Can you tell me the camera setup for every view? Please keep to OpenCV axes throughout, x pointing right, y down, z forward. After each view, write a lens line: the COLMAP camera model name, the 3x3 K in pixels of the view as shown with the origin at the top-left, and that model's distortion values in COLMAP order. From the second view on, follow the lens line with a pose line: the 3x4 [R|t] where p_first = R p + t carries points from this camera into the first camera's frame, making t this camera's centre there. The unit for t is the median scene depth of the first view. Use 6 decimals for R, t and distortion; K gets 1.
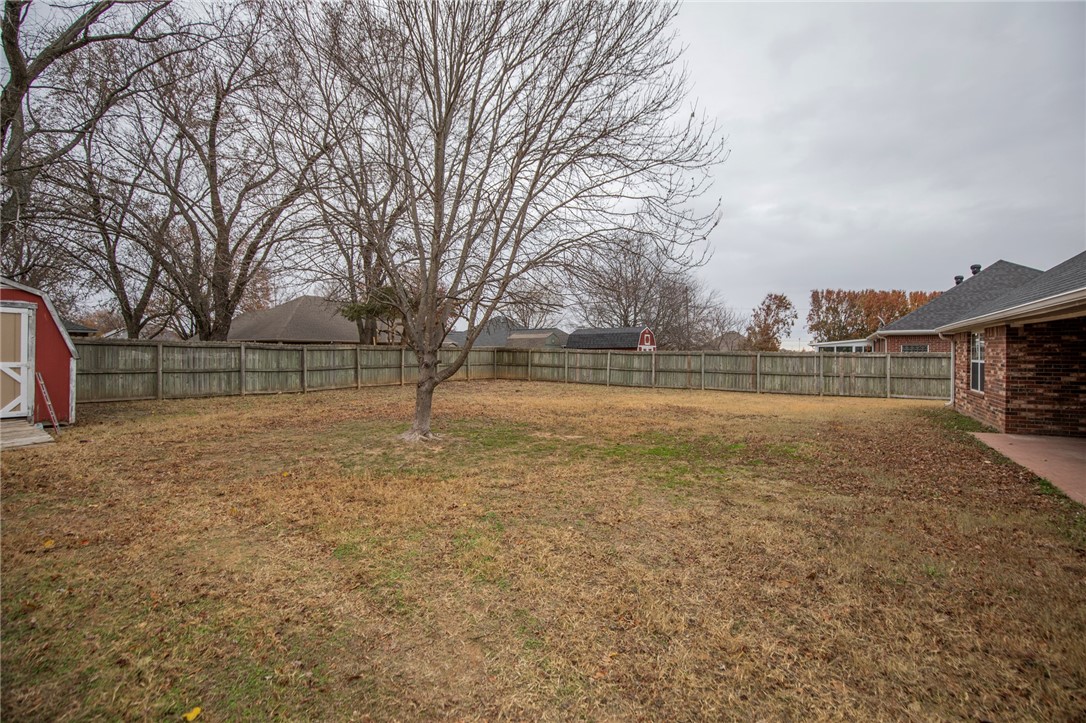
lens RADIAL K [[499.8, 0, 540.4], [0, 499.8, 359.4], [0, 0, 1]] dist [-0.028266, 0.001065]
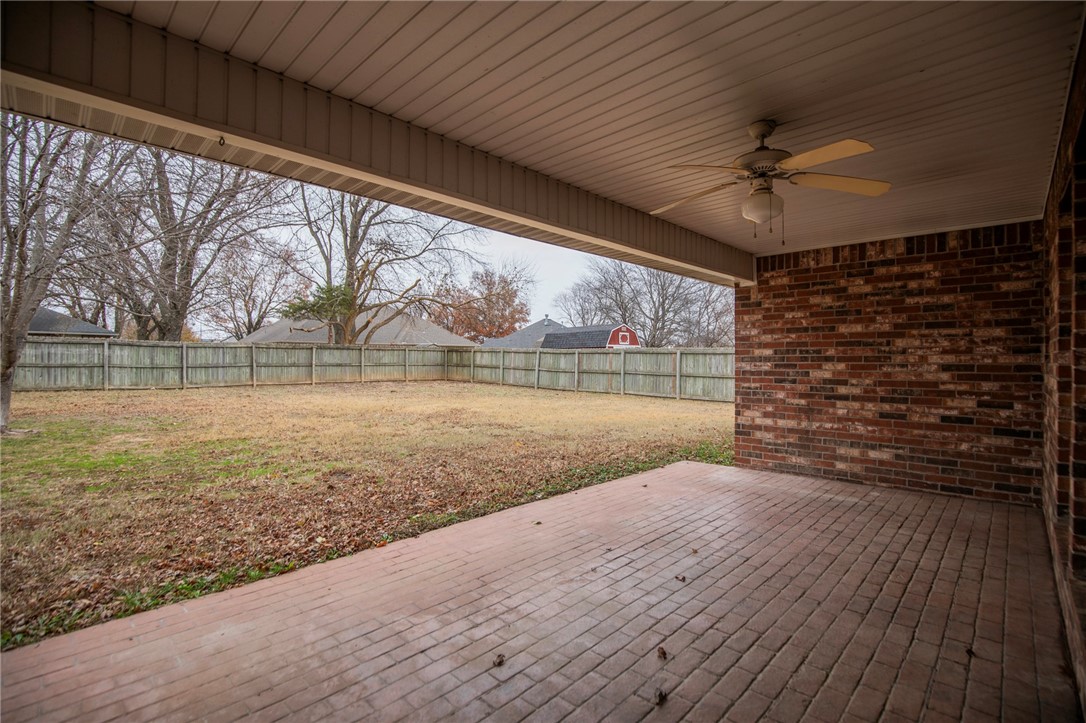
lens RADIAL K [[499.8, 0, 543.3], [0, 499.8, 360.4], [0, 0, 1]] dist [-0.028266, 0.001065]
pose [[0.971517, 0.001137, -0.236969, 0.878625], [-0.003913, 0.999929, -0.011244, 0.031032], [0.236939, 0.011851, 0.971452, 0.357672]]
